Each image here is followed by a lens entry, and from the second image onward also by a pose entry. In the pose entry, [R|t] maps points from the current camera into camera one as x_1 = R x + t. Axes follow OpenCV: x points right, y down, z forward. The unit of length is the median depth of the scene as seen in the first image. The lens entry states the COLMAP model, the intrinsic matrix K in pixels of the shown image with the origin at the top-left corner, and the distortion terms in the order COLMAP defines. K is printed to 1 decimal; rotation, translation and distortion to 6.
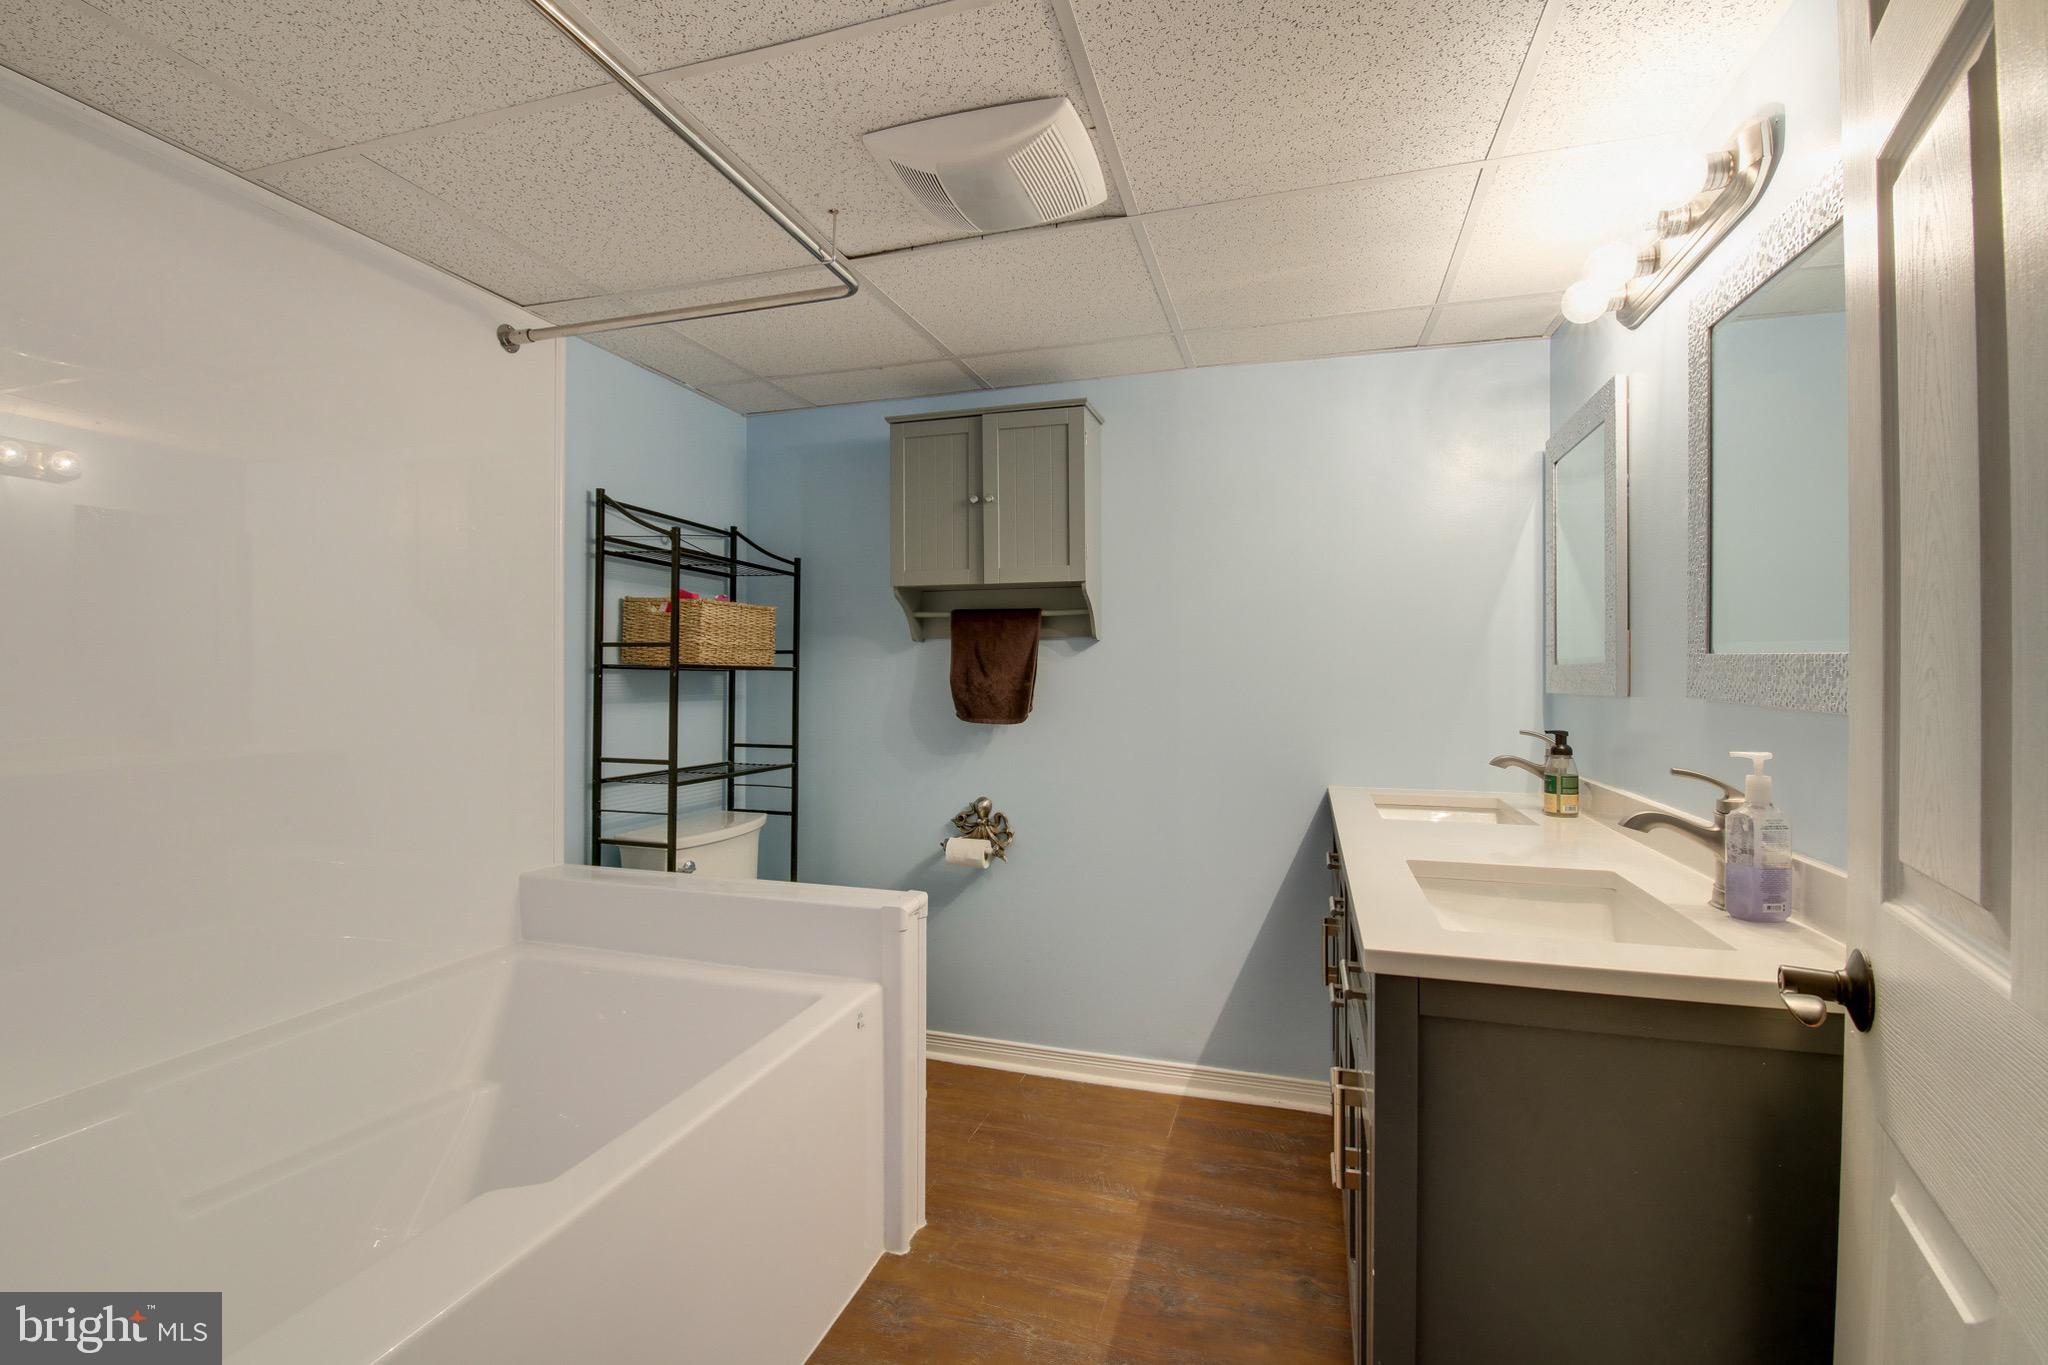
lens RADIAL K [[893.5, 0, 1023.7], [0, 893.5, 675.0], [0, 0, 1]] dist [-0.017127, -0.000303]
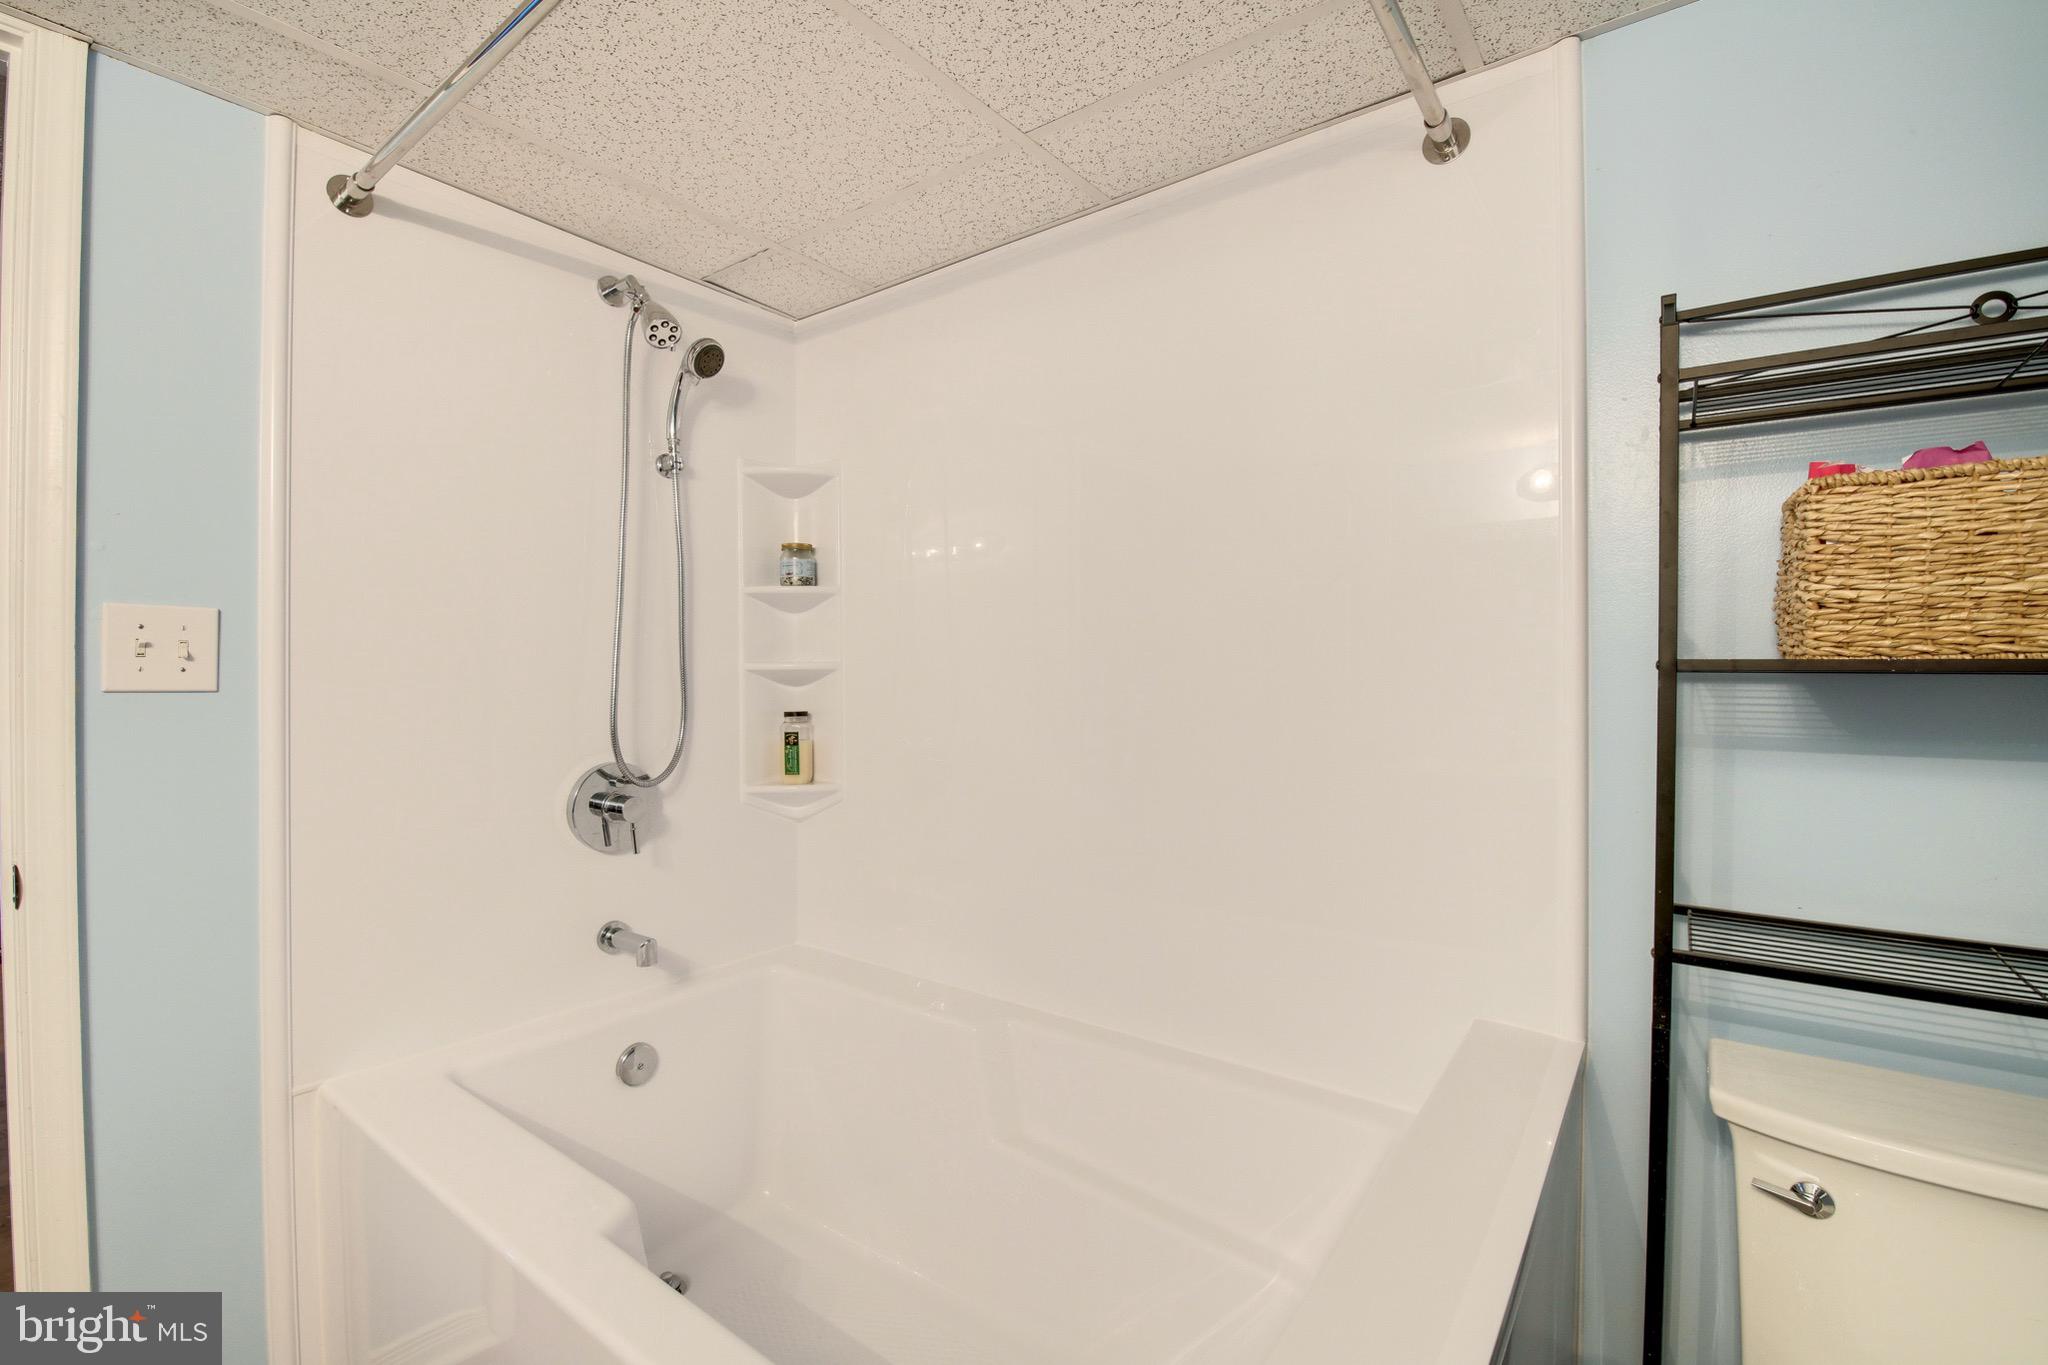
lens RADIAL K [[893.5, 0, 1023.7], [0, 893.5, 675.0], [0, 0, 1]] dist [-0.017127, -0.000303]
pose [[-0.365627, 0.001997, -0.930759, 0.090089], [0.000233, 0.999998, 0.002054, -0.006645], [0.930761, 0.000534, -0.365627, 0.841036]]
